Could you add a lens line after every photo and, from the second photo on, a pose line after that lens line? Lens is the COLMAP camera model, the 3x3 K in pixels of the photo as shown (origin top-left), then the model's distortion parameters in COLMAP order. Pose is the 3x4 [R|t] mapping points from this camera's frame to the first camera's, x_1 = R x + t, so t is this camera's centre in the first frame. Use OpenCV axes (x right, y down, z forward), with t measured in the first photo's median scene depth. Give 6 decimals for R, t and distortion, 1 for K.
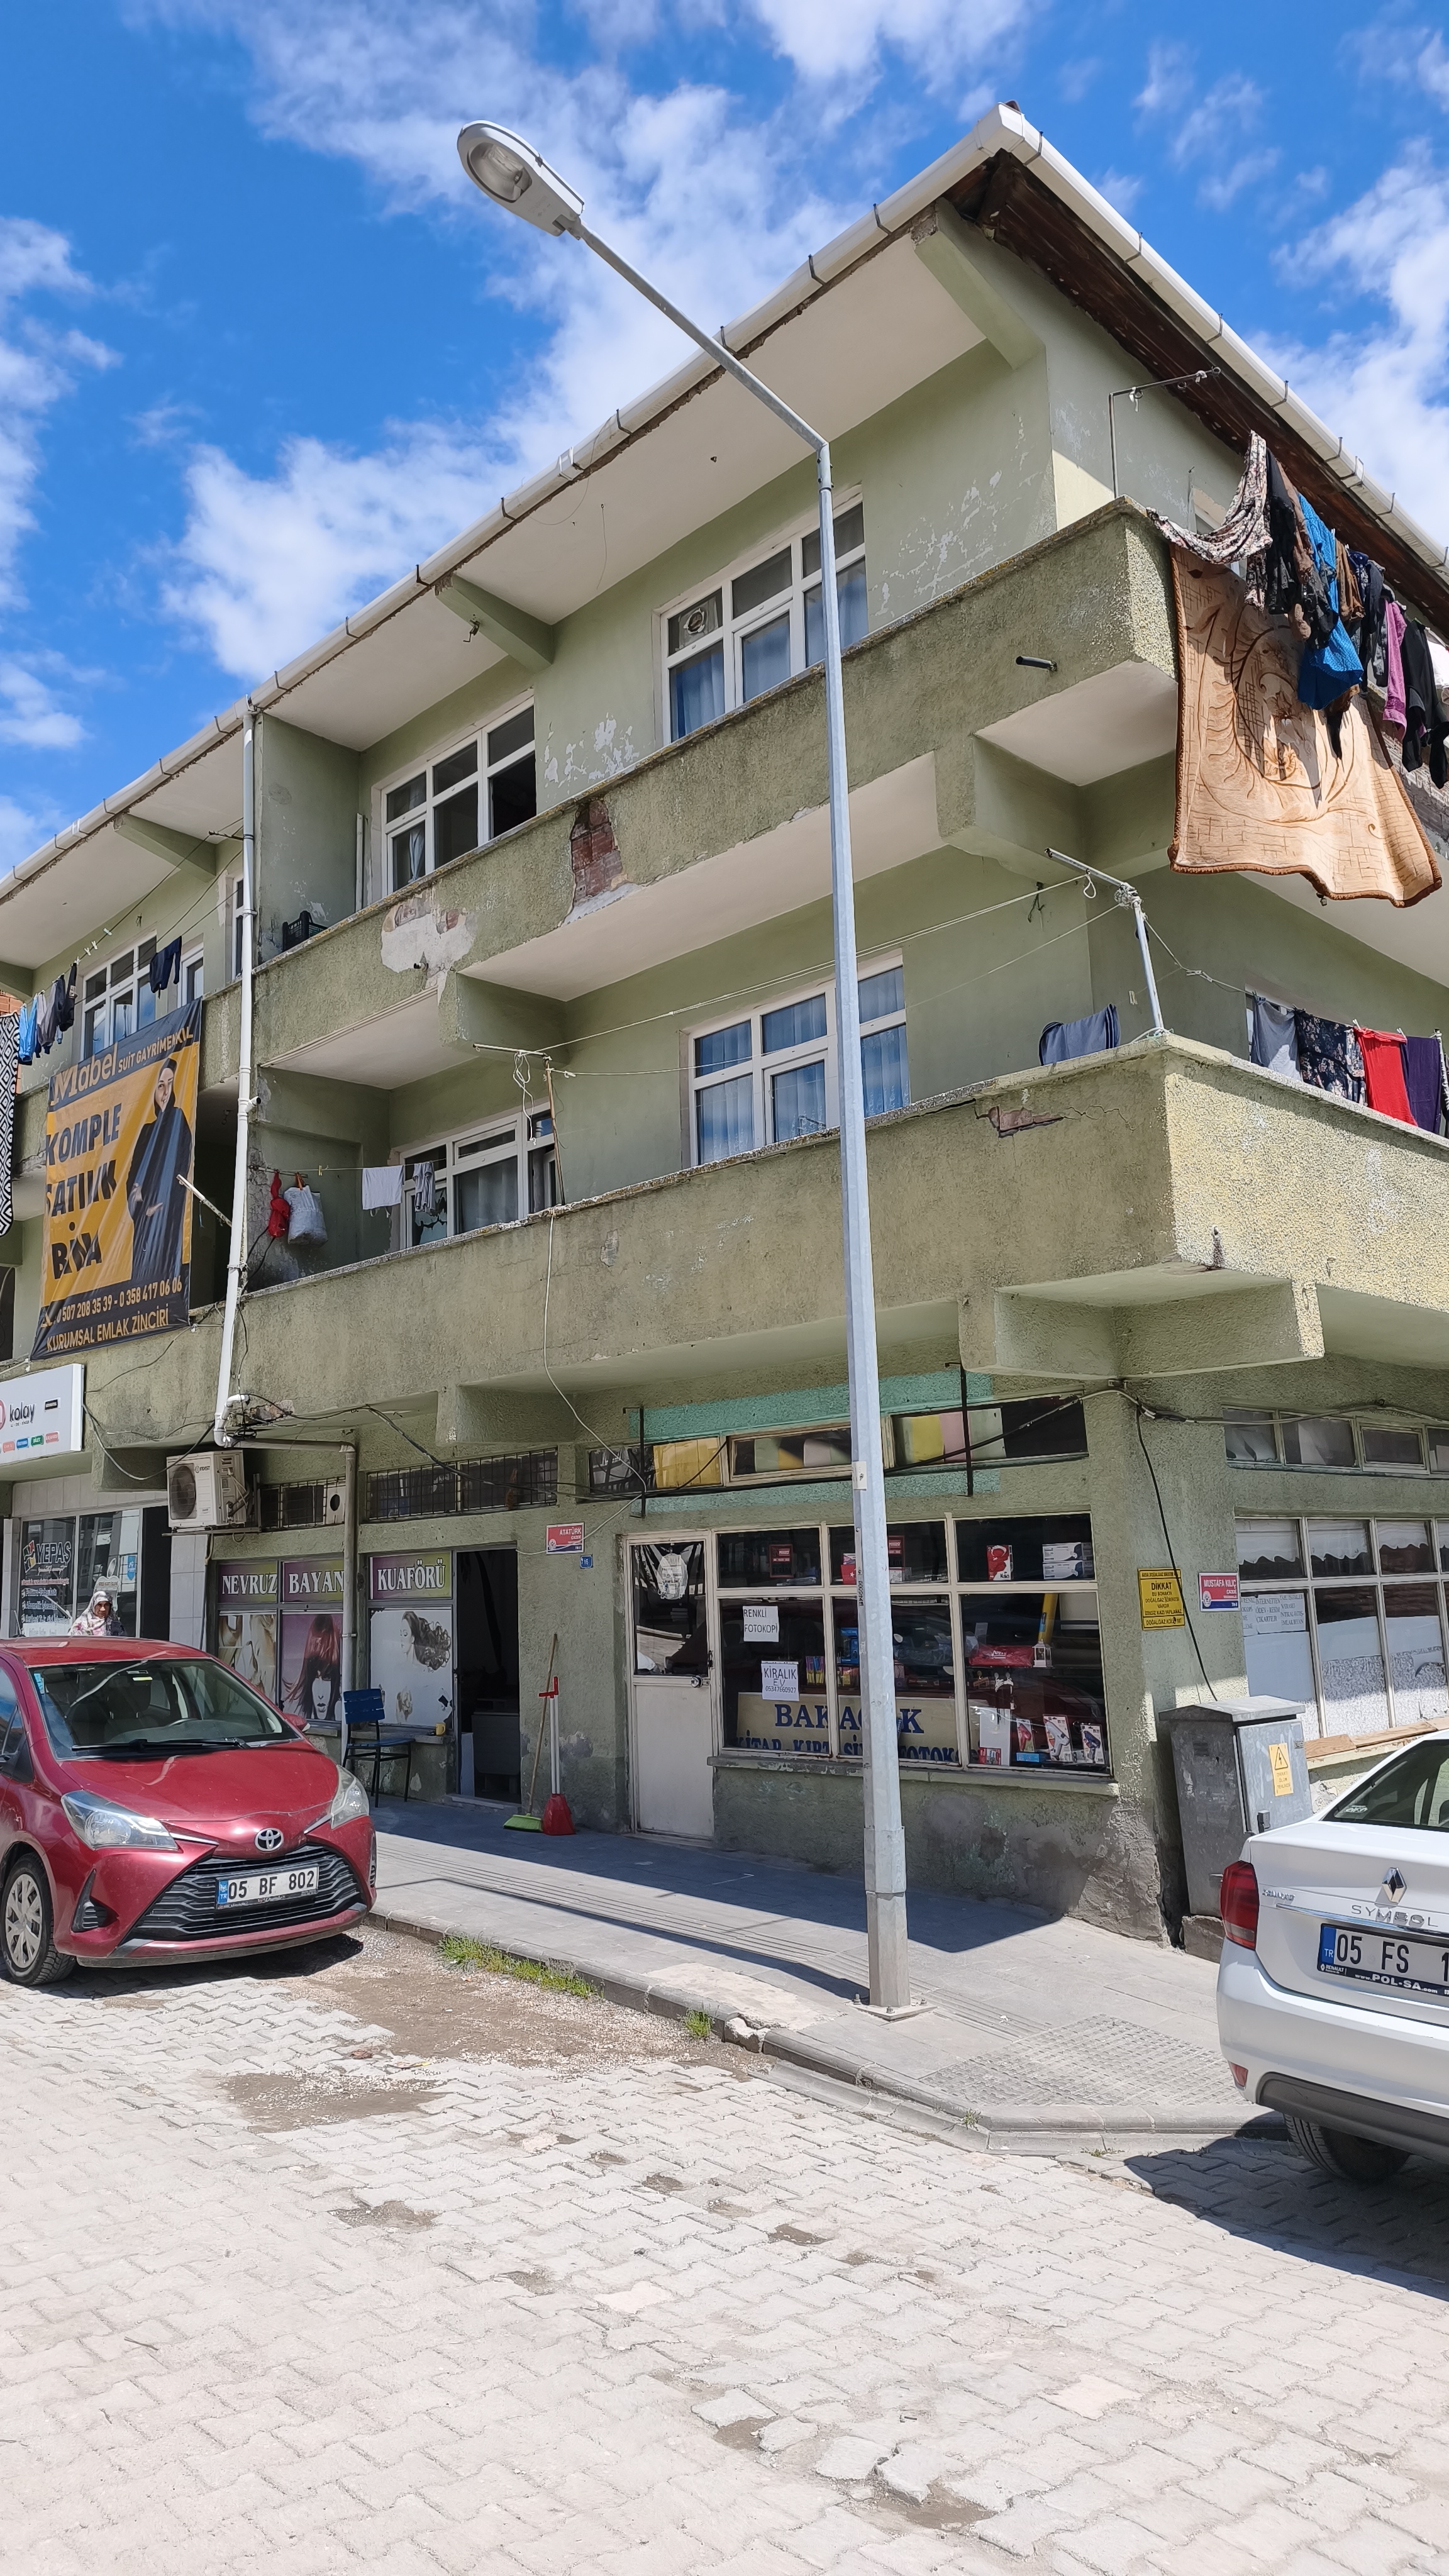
lens RADIAL K [[1709.8, 0, 689.3], [0, 1709.8, 1273.1], [0, 0, 1]] dist [0.050014, -0.050144]
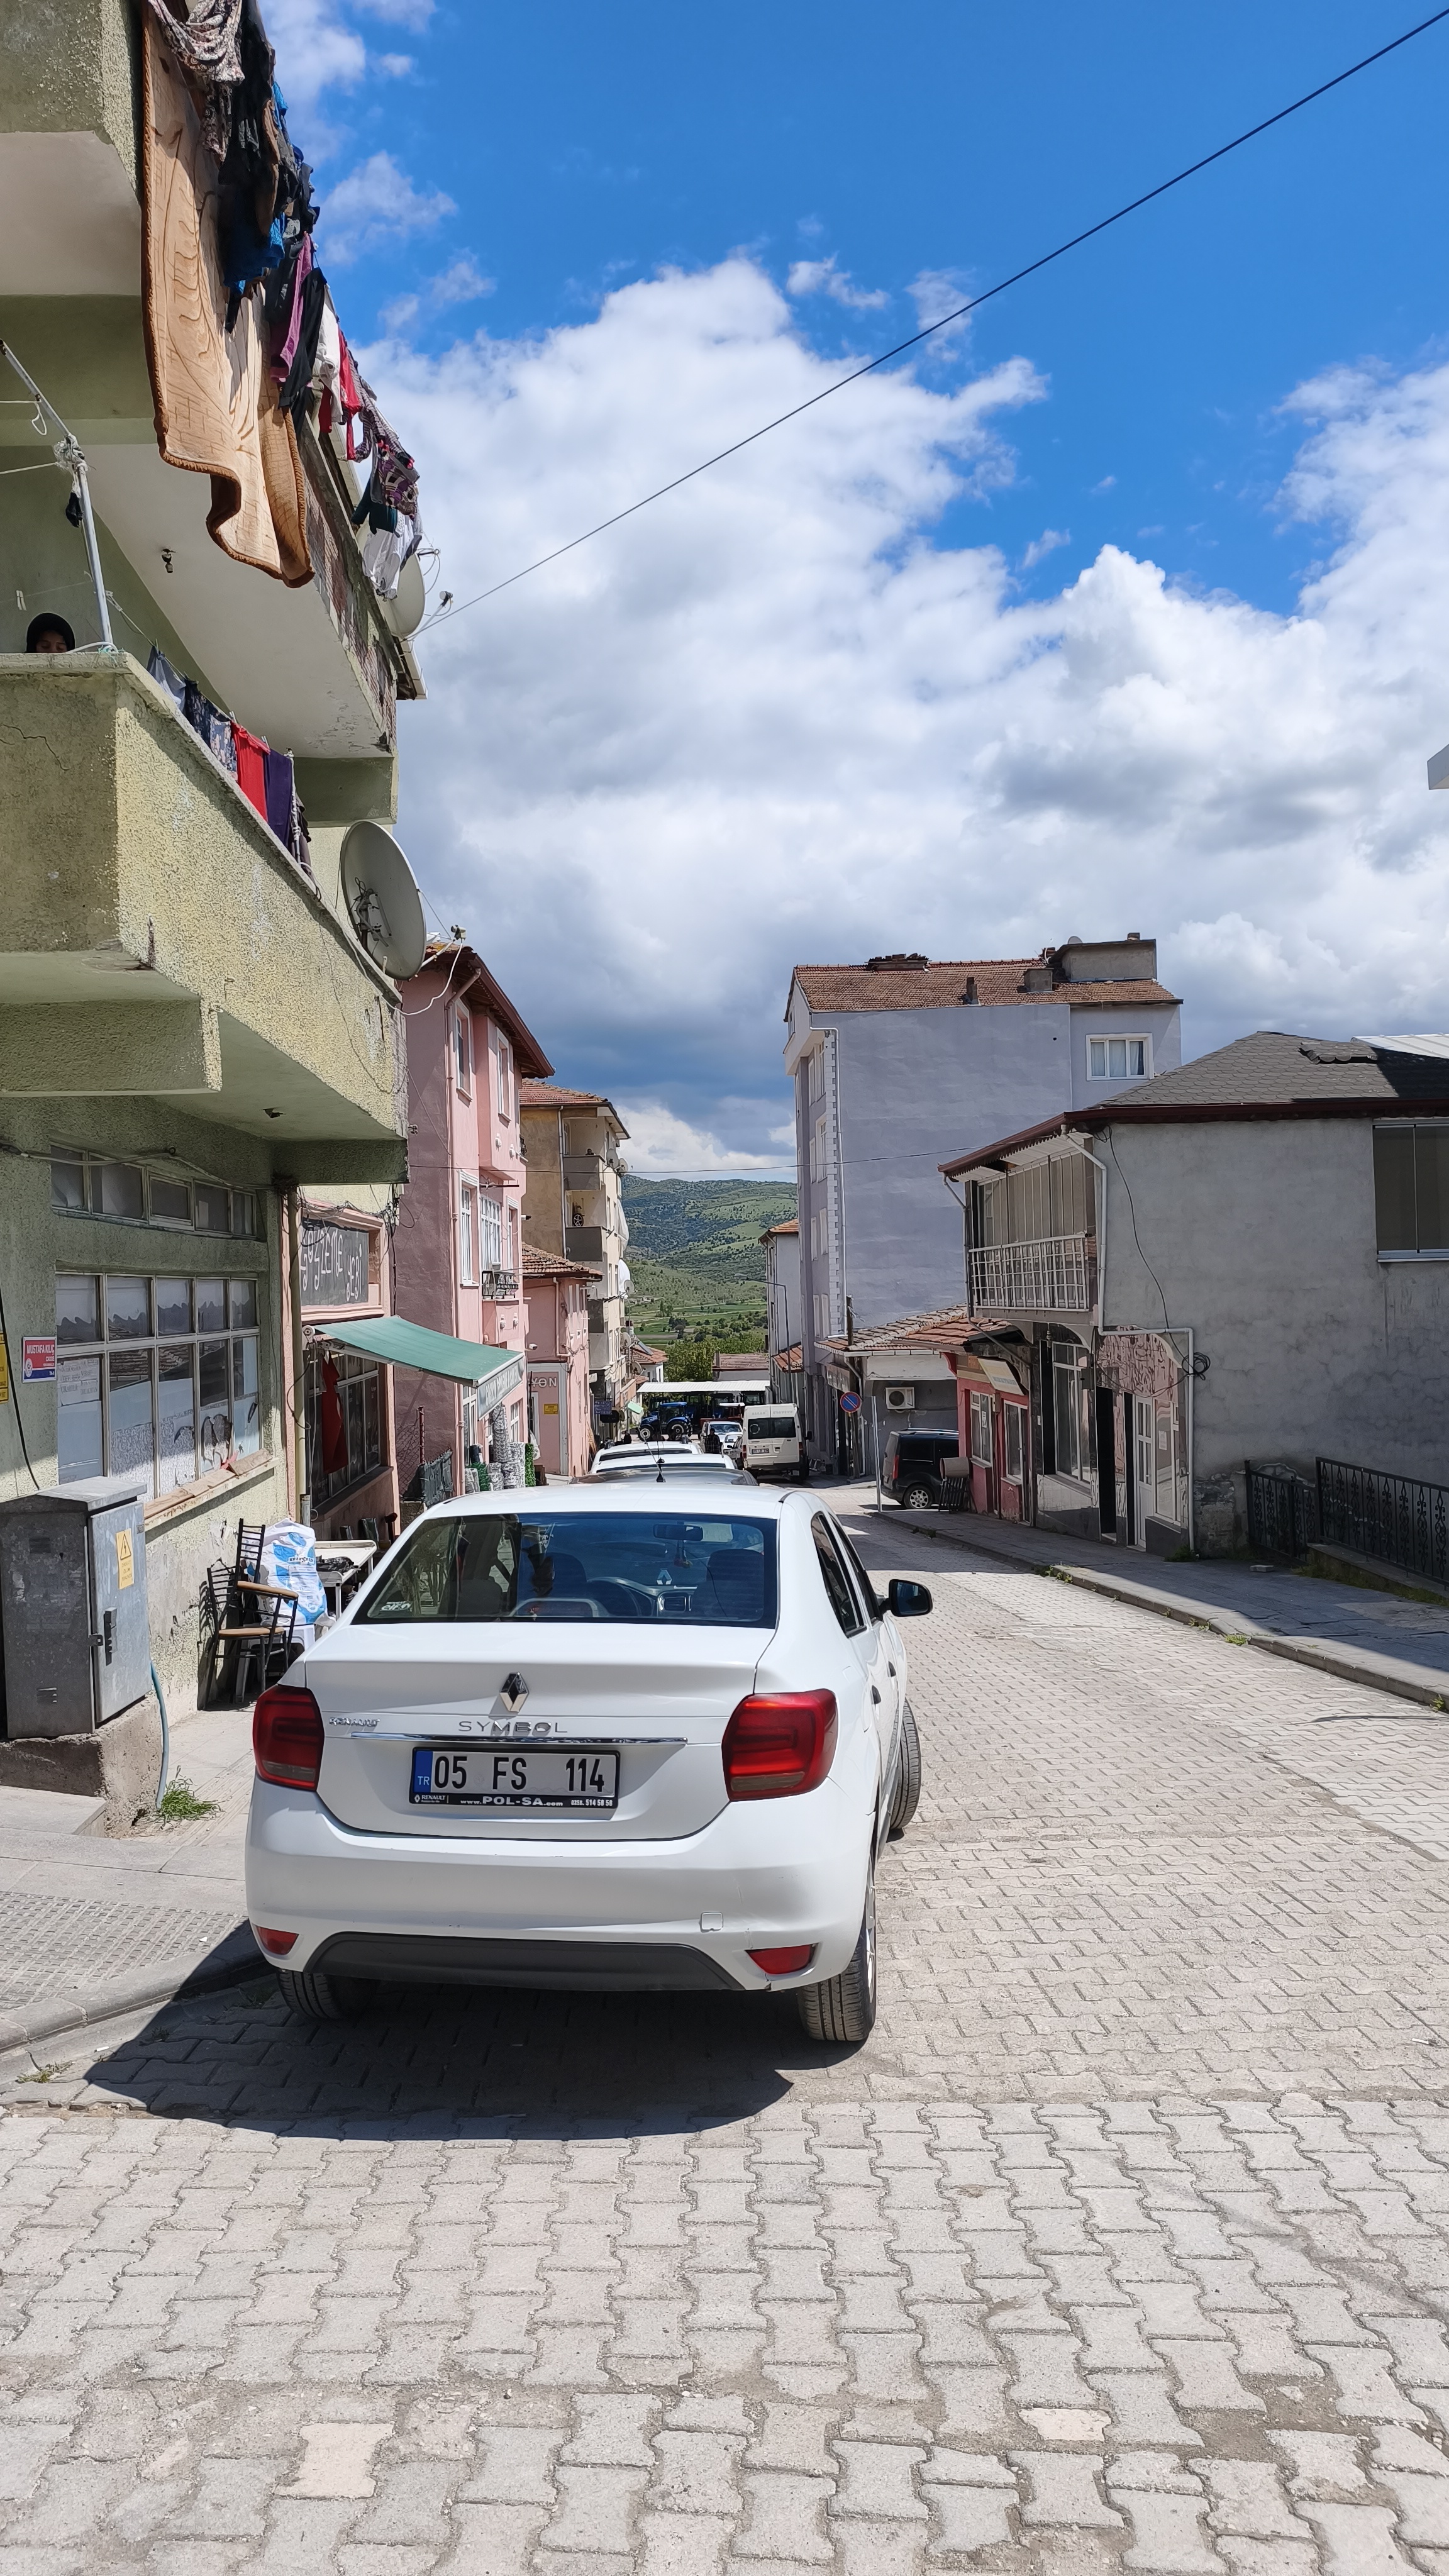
lens RADIAL K [[1709.8, 0, 689.3], [0, 1709.8, 1273.1], [0, 0, 1]] dist [0.050014, -0.050144]
pose [[0.680812, 0.025301, 0.732021, -0.090748], [-0.126236, 0.988502, 0.083239, 0.032839], [-0.721499, -0.149077, 0.676177, 0.203221]]
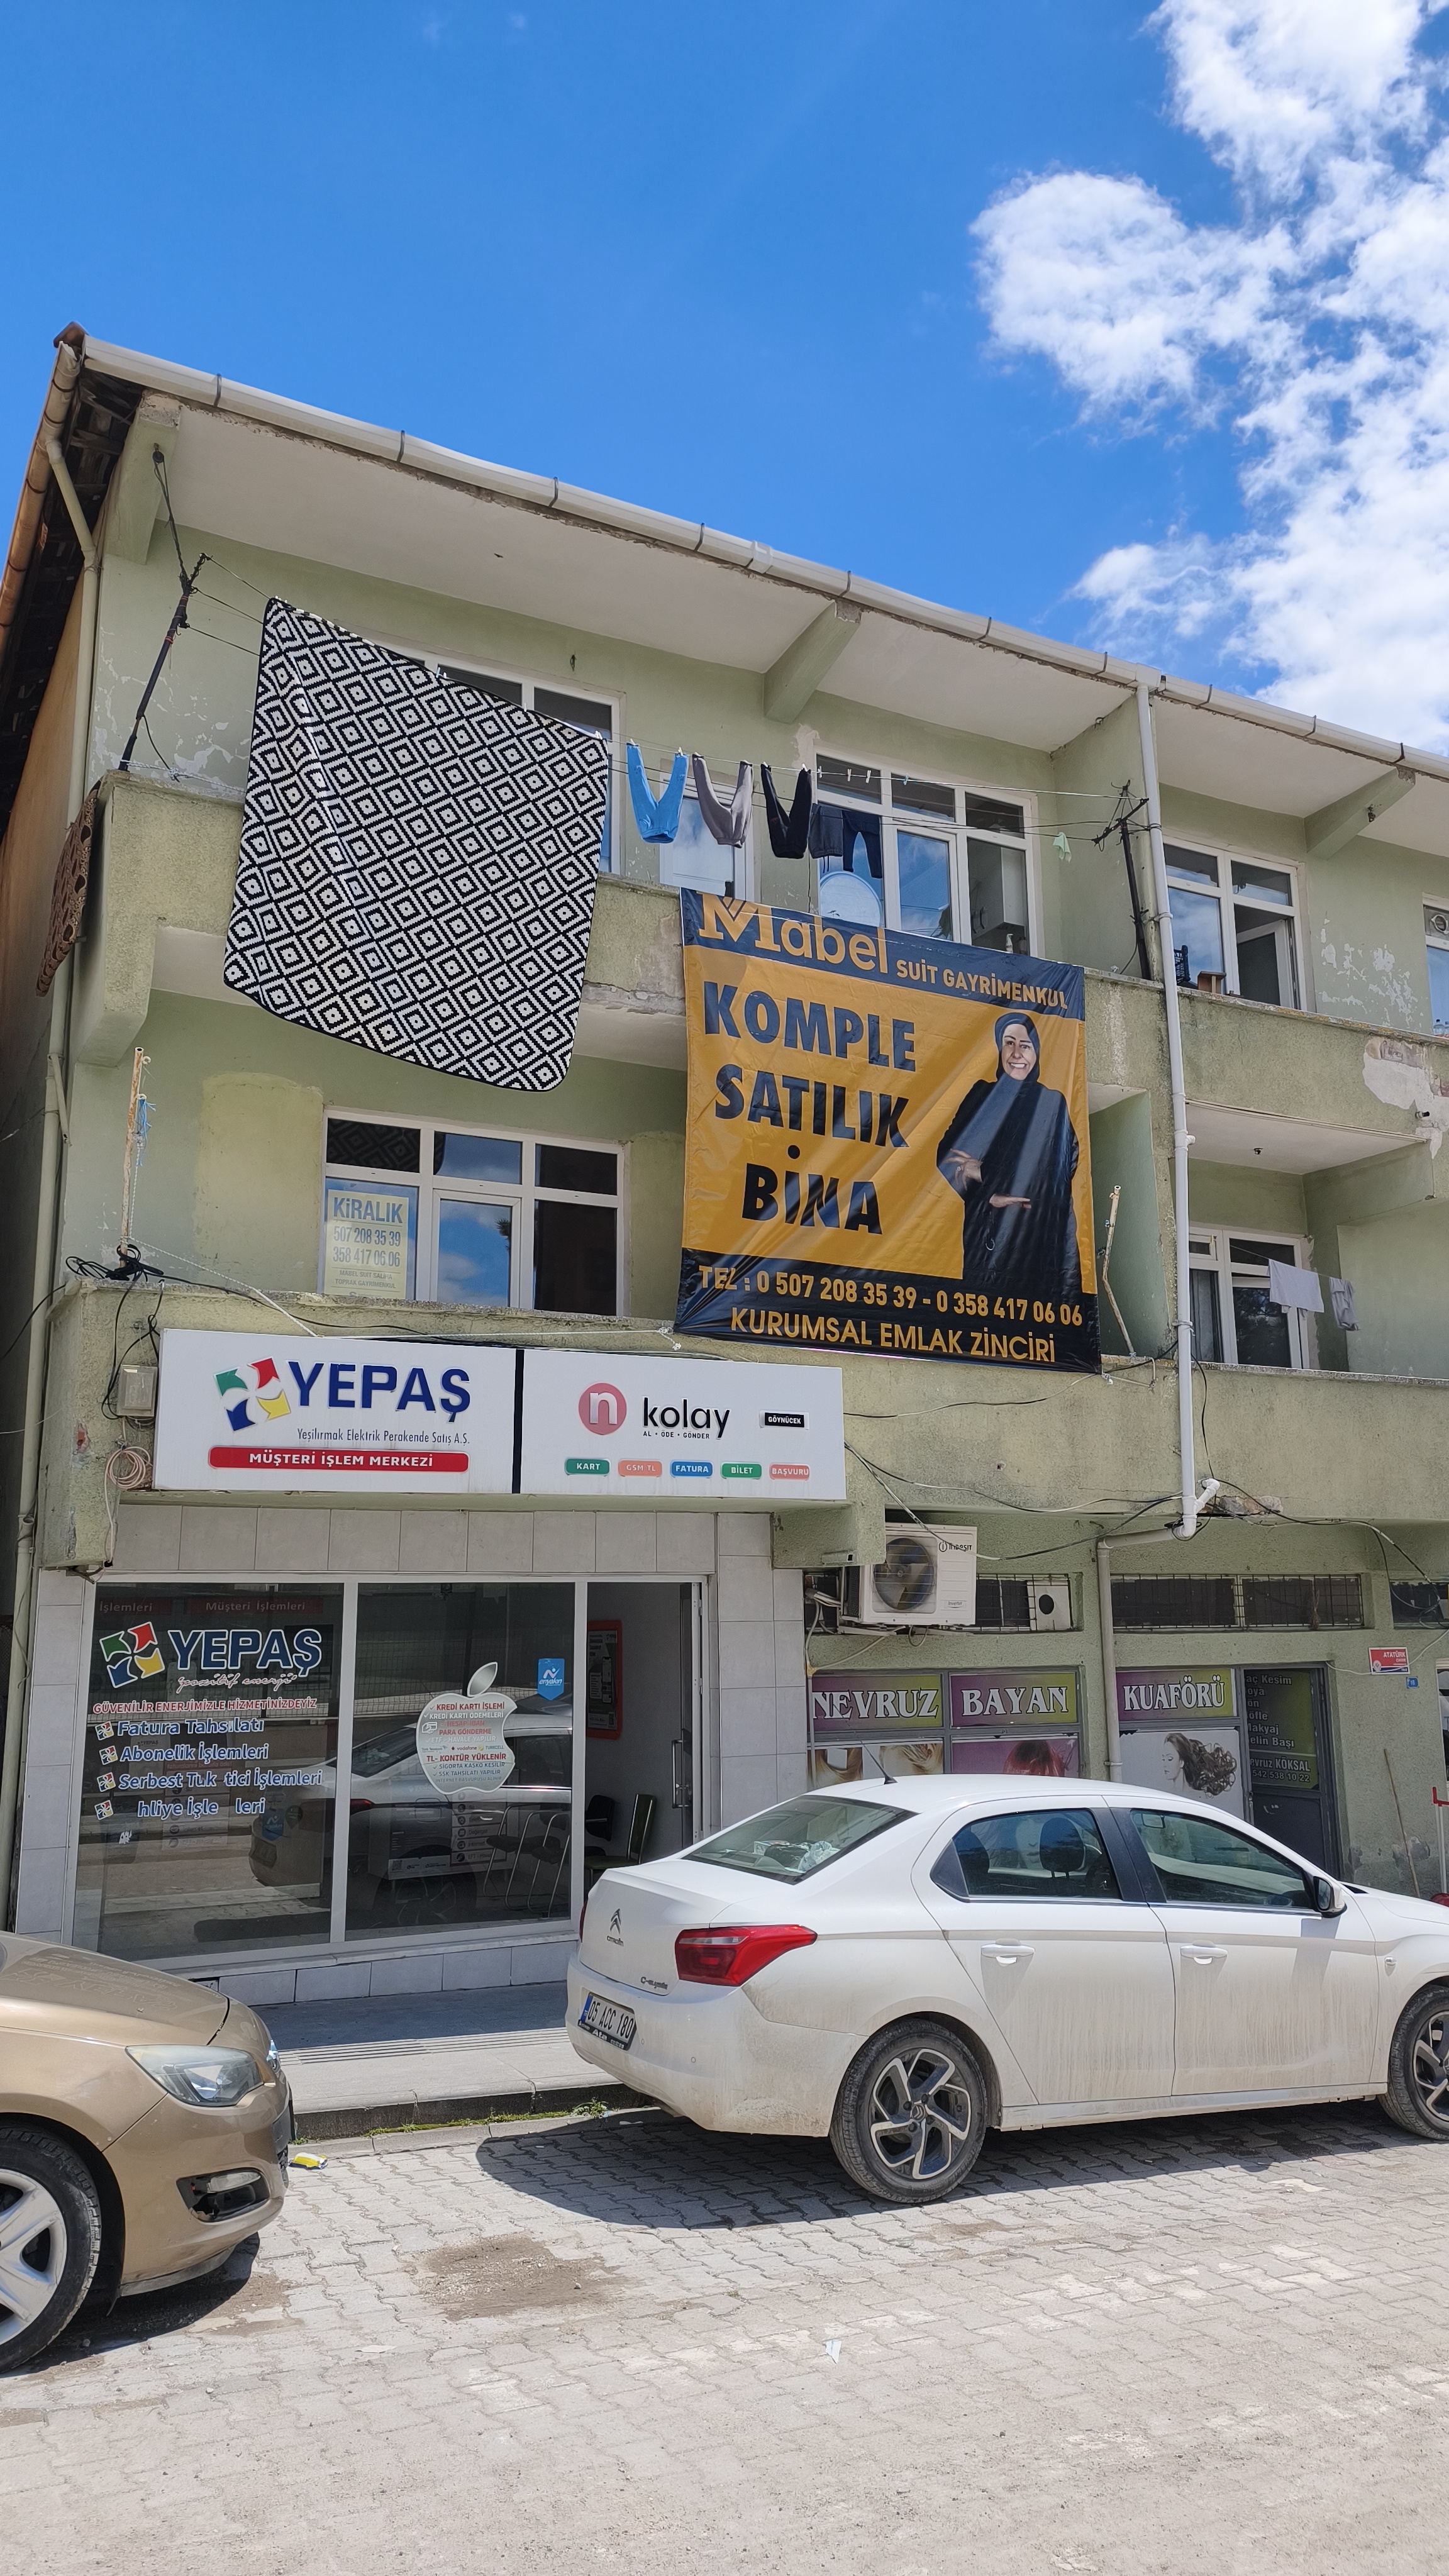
lens RADIAL K [[1717.6, 0, 727.4], [0, 1717.6, 1275.7], [0, 0, 1]] dist [0.037005, -0.062350]
pose [[0.294742, 0.219879, 0.929936, -1.643792], [-0.169452, 0.969770, -0.175590, 0.233844], [-0.940433, -0.105826, 0.323091, 1.371148]]
